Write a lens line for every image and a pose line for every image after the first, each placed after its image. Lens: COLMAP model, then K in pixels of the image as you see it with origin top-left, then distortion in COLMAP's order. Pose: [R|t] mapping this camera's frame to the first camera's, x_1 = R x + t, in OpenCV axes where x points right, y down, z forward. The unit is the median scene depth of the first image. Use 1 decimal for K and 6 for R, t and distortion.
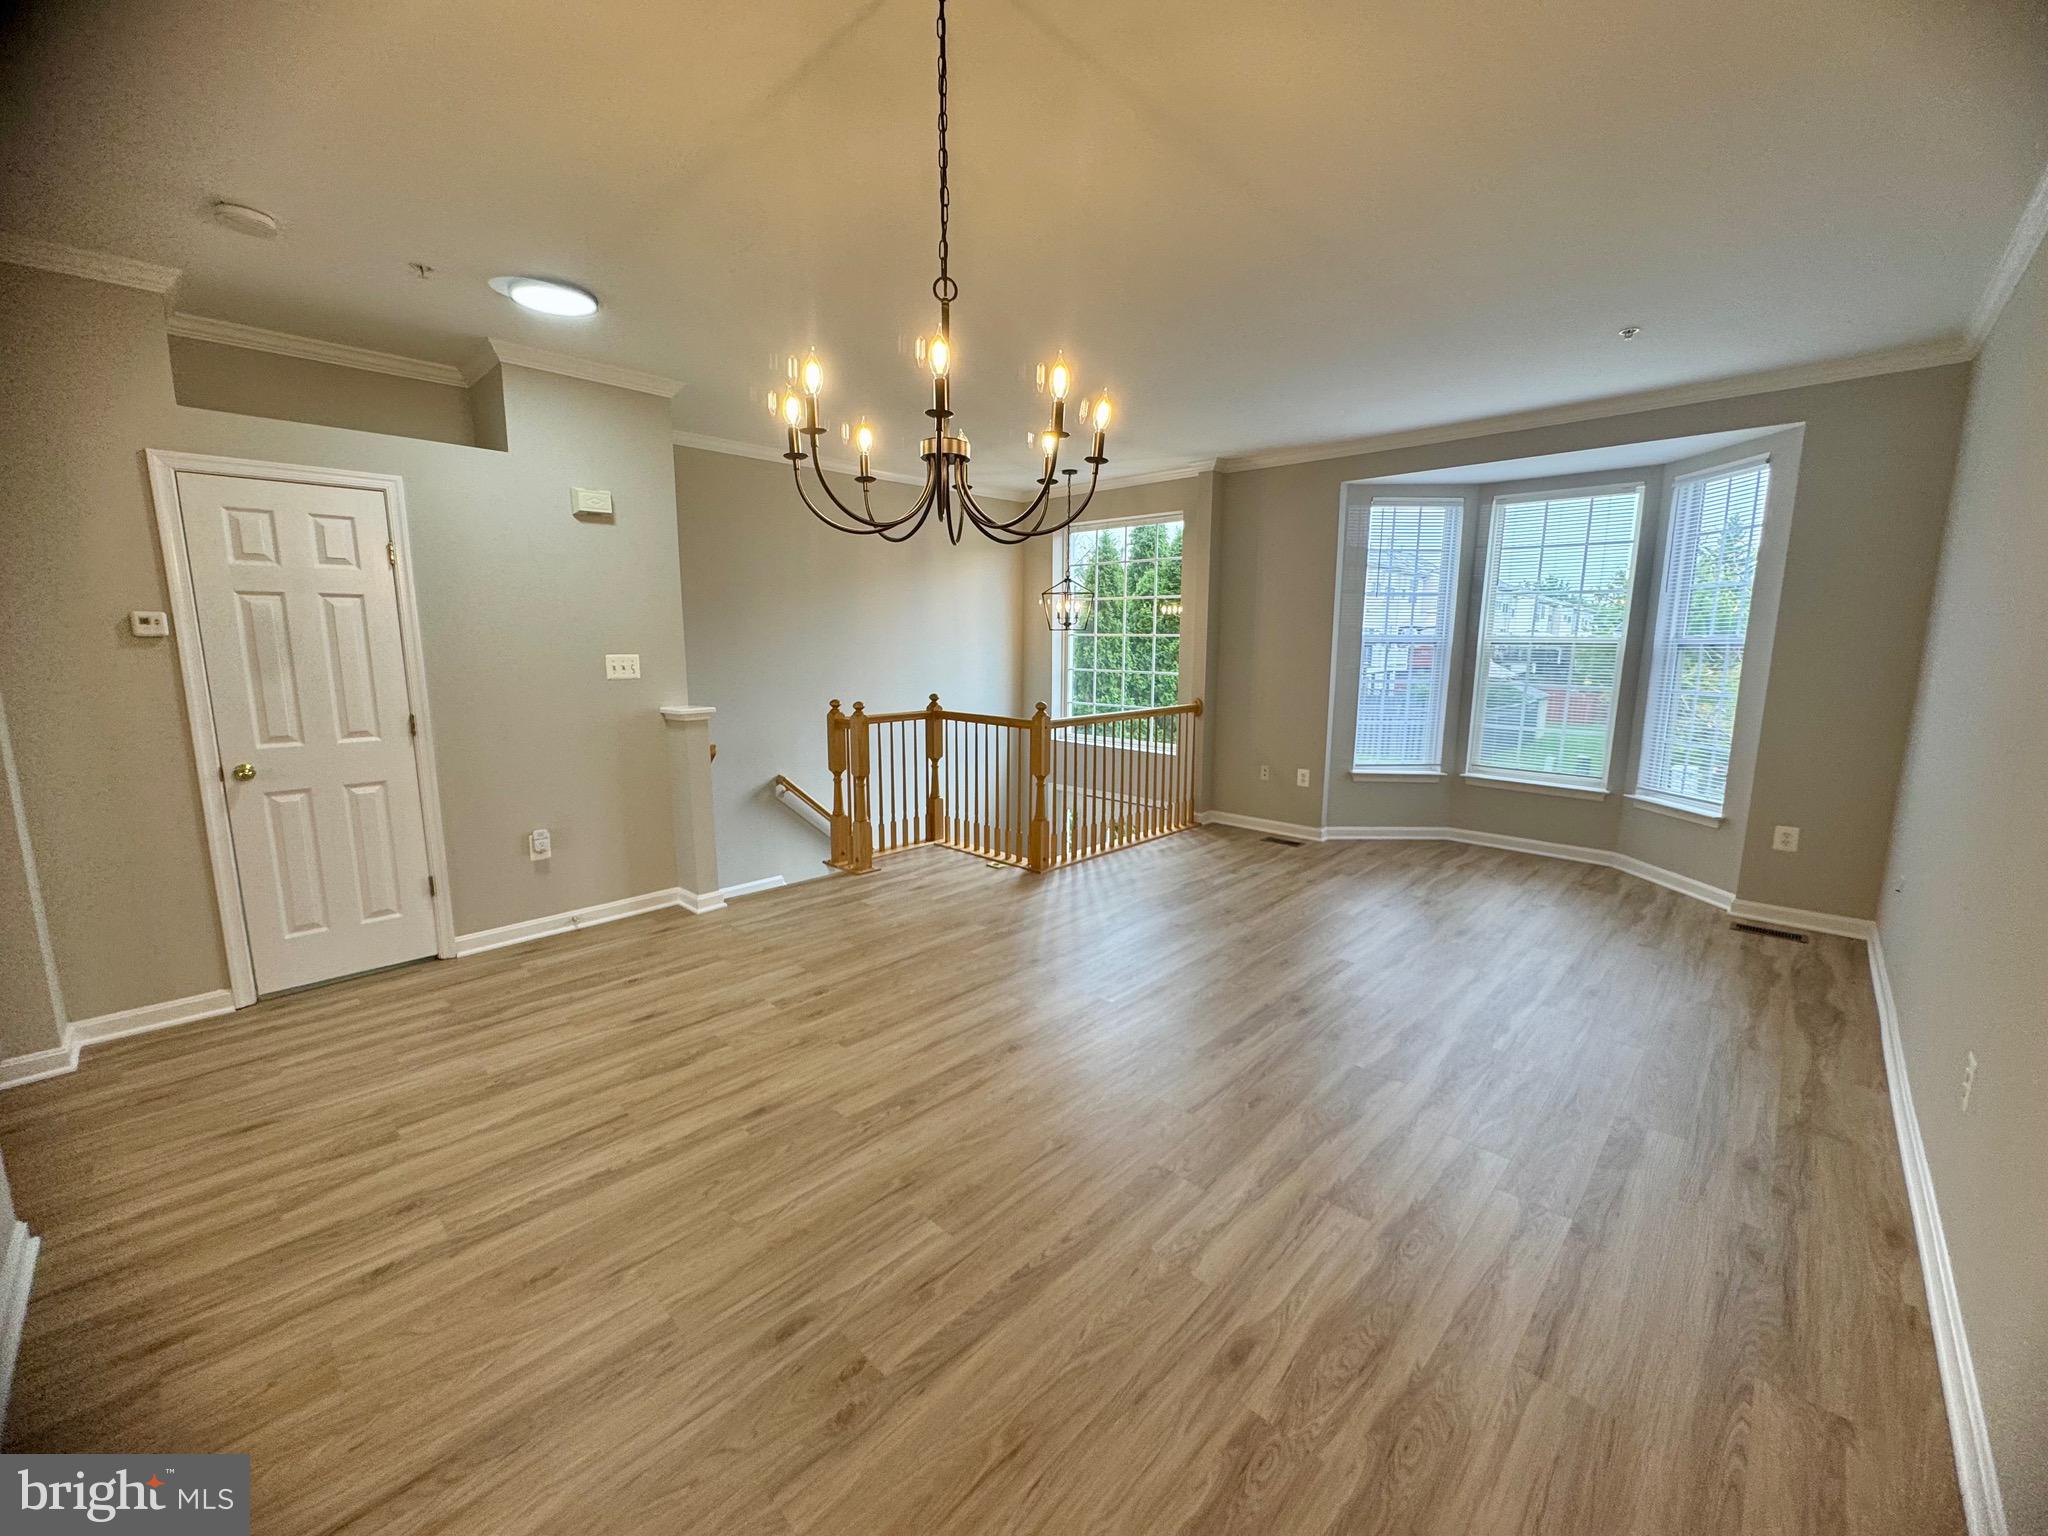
lens RADIAL K [[815.0, 0, 1022.1], [0, 815.0, 769.4], [0, 0, 1]] dist [-0.004332, 0.000493]
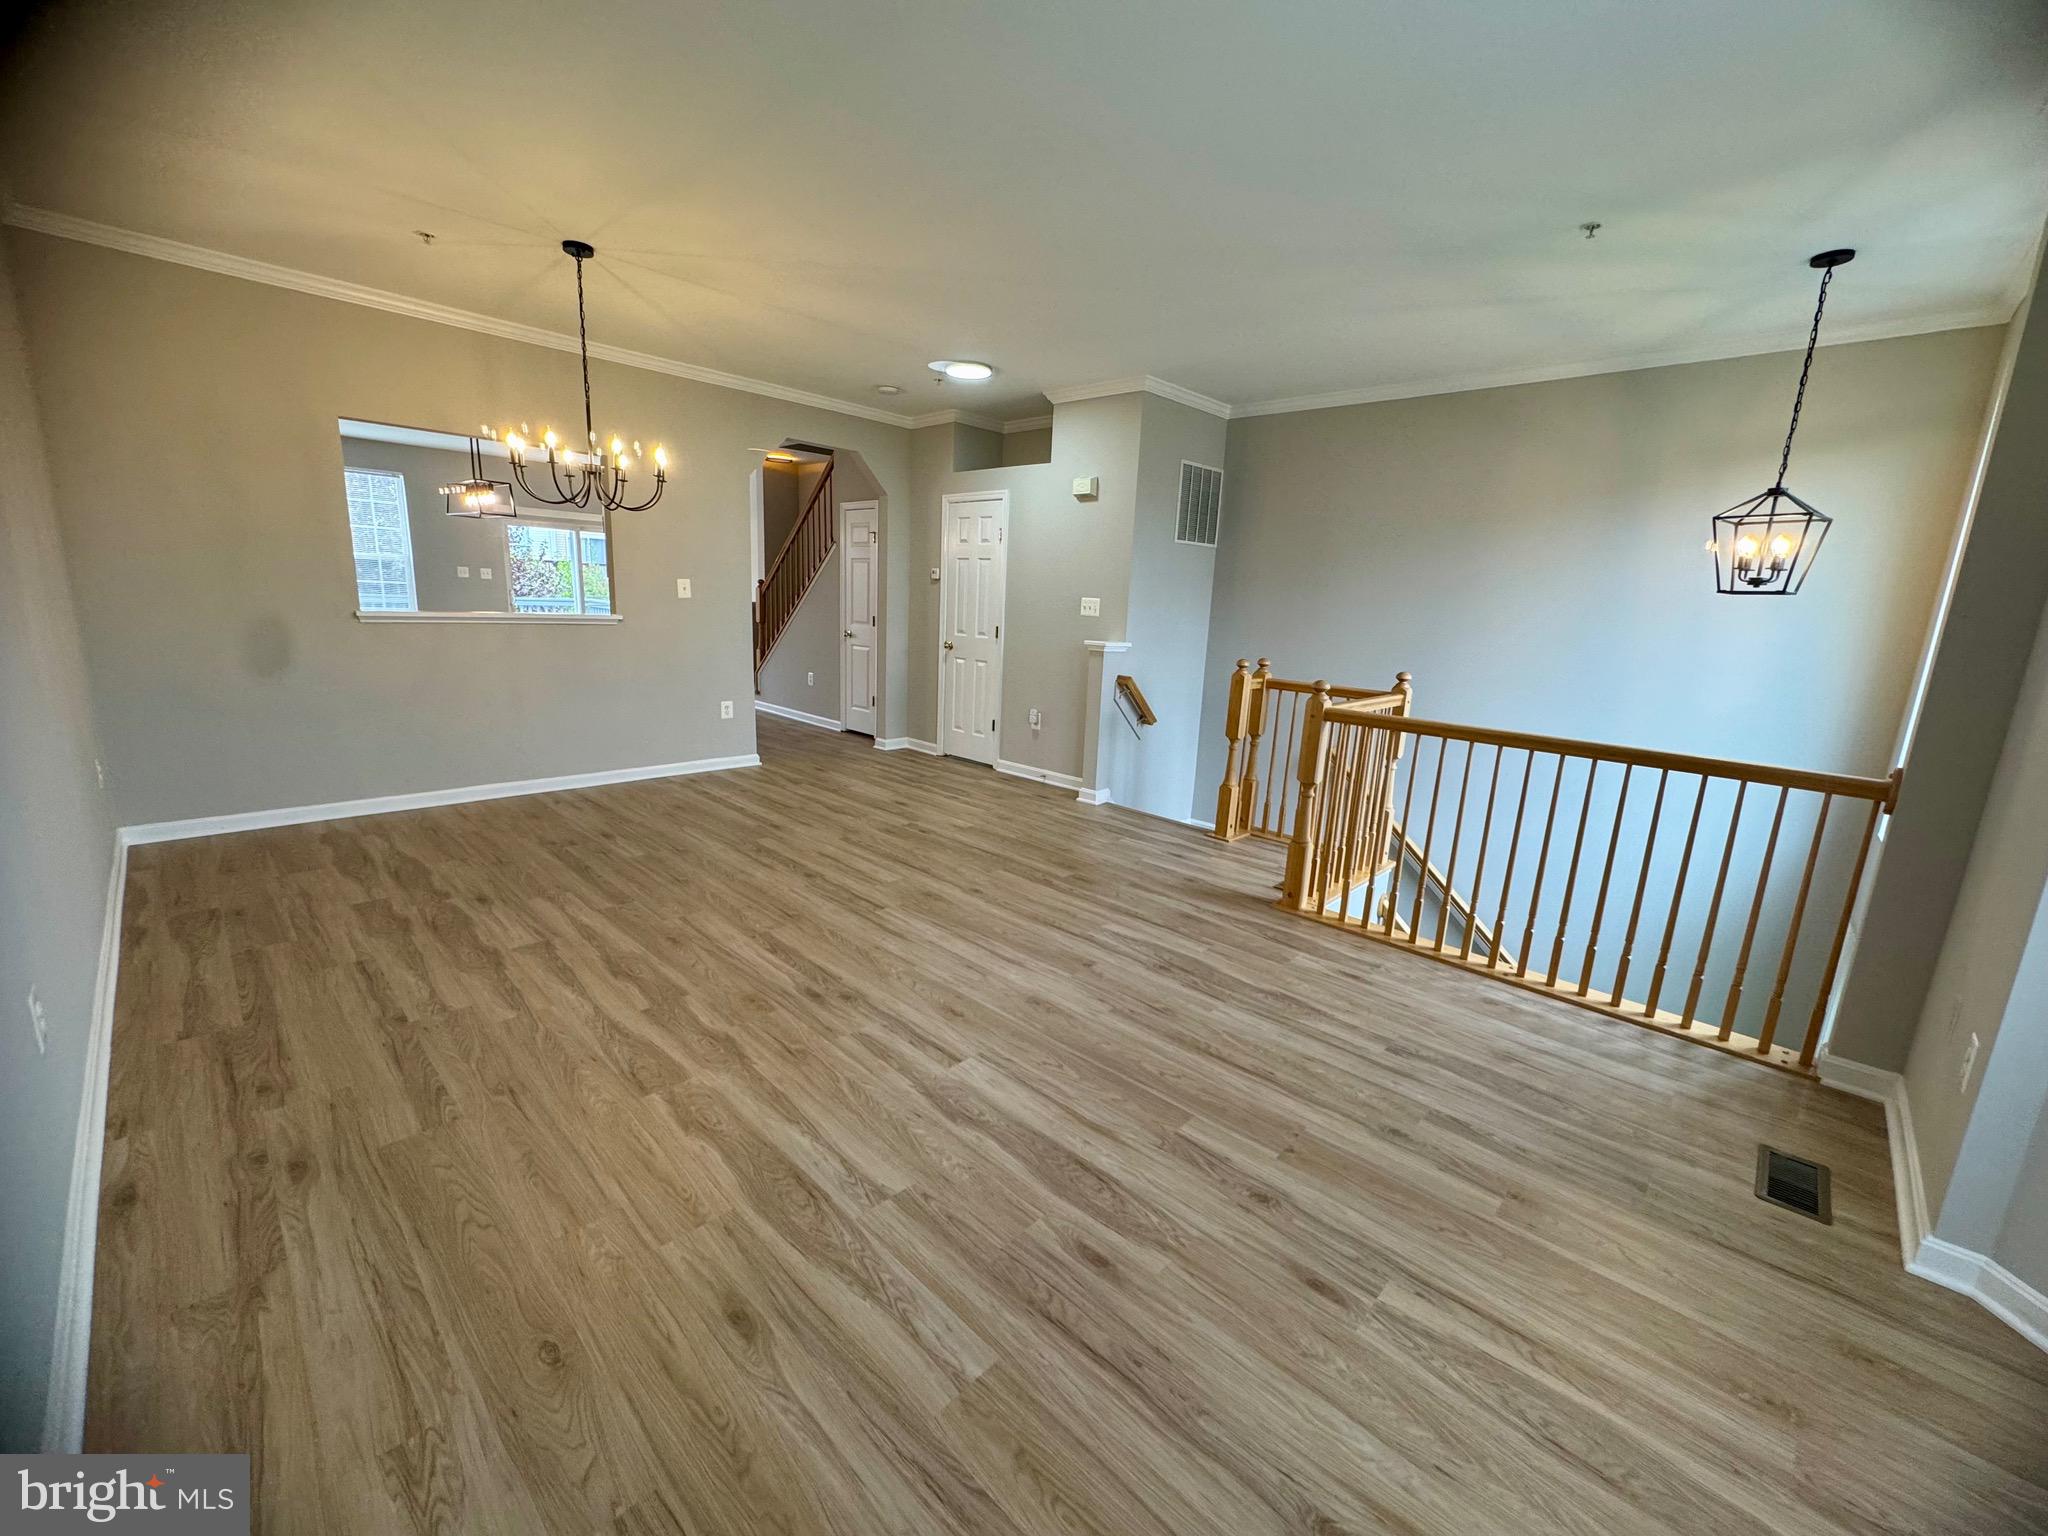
lens RADIAL K [[815.0, 0, 1020.3], [0, 815.0, 768.8], [0, 0, 1]] dist [-0.004332, 0.000493]
pose [[-0.003897, 0.206873, -0.978360, 1.191307], [-0.206973, 0.957015, 0.203184, -0.159556], [0.978339, 0.203286, 0.039087, 1.181090]]
